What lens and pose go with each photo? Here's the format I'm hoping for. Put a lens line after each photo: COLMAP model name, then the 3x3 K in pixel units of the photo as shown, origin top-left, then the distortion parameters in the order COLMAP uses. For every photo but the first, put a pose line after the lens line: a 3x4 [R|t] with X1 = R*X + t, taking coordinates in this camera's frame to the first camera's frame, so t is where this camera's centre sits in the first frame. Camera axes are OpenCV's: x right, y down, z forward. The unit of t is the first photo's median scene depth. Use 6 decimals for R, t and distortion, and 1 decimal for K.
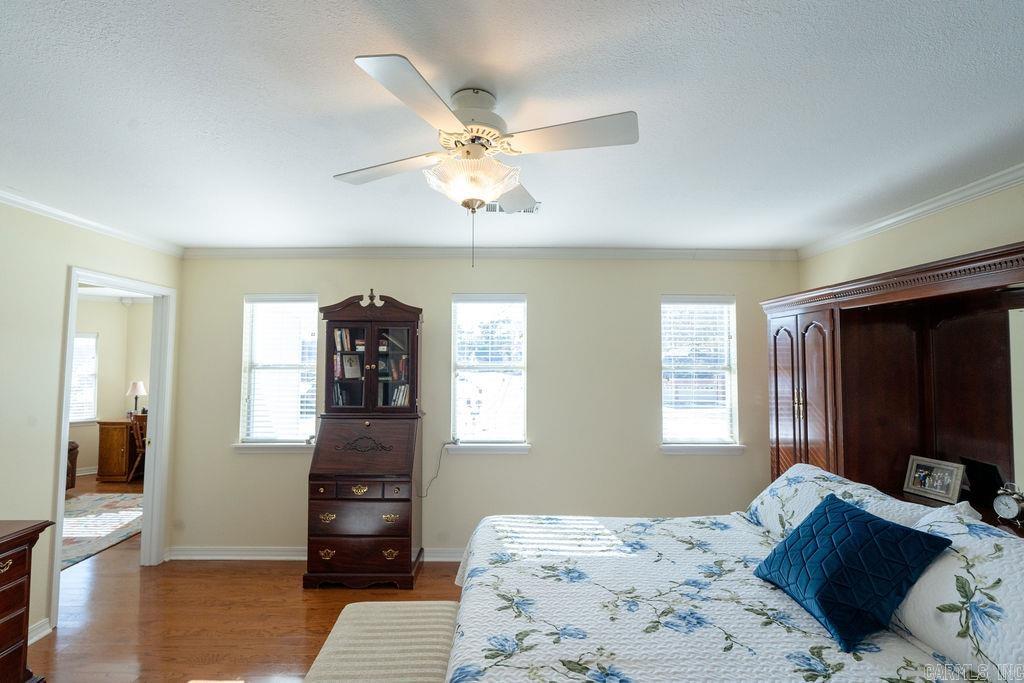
lens RADIAL K [[458.4, 0, 503.6], [0, 458.4, 338.7], [0, 0, 1]] dist [-0.001826, 0.001438]
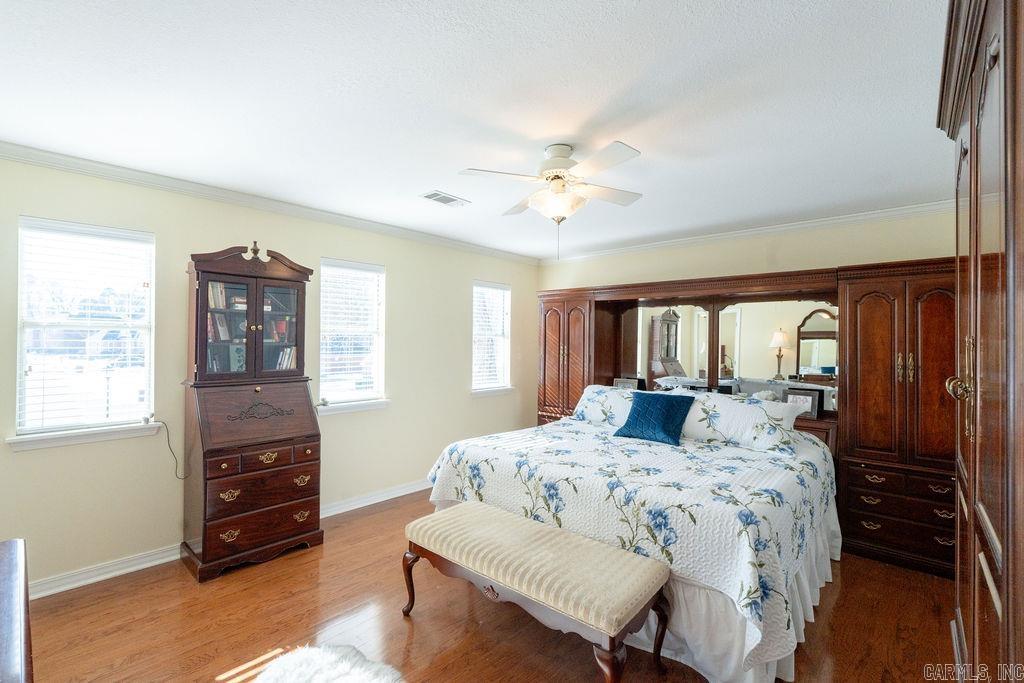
lens RADIAL K [[458.4, 0, 503.6], [0, 458.4, 338.7], [0, 0, 1]] dist [-0.001826, 0.001438]
pose [[0.678759, 0.007310, 0.734325, -0.617120], [-0.046683, 0.998358, 0.033212, 0.029627], [-0.732876, -0.056823, 0.677985, 0.024269]]
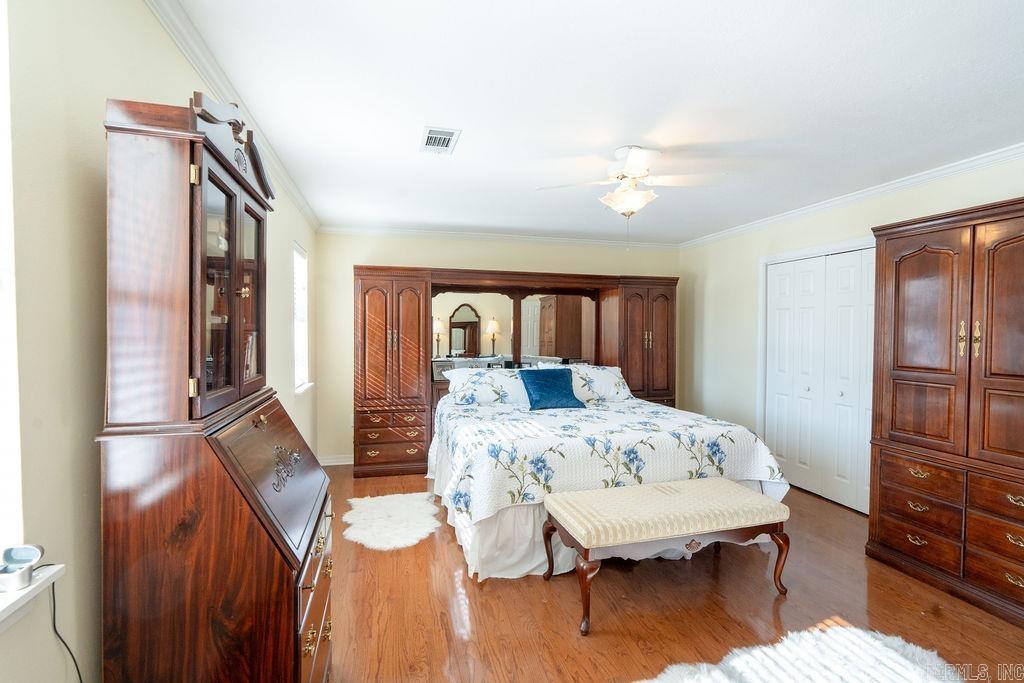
lens RADIAL K [[458.4, 0, 503.6], [0, 458.4, 338.7], [0, 0, 1]] dist [-0.001826, 0.001438]
pose [[-0.253630, -0.022592, 0.967038, -0.757754], [-0.057256, 0.998325, 0.008306, 0.086083], [-0.965605, -0.053262, -0.254498, 0.860638]]
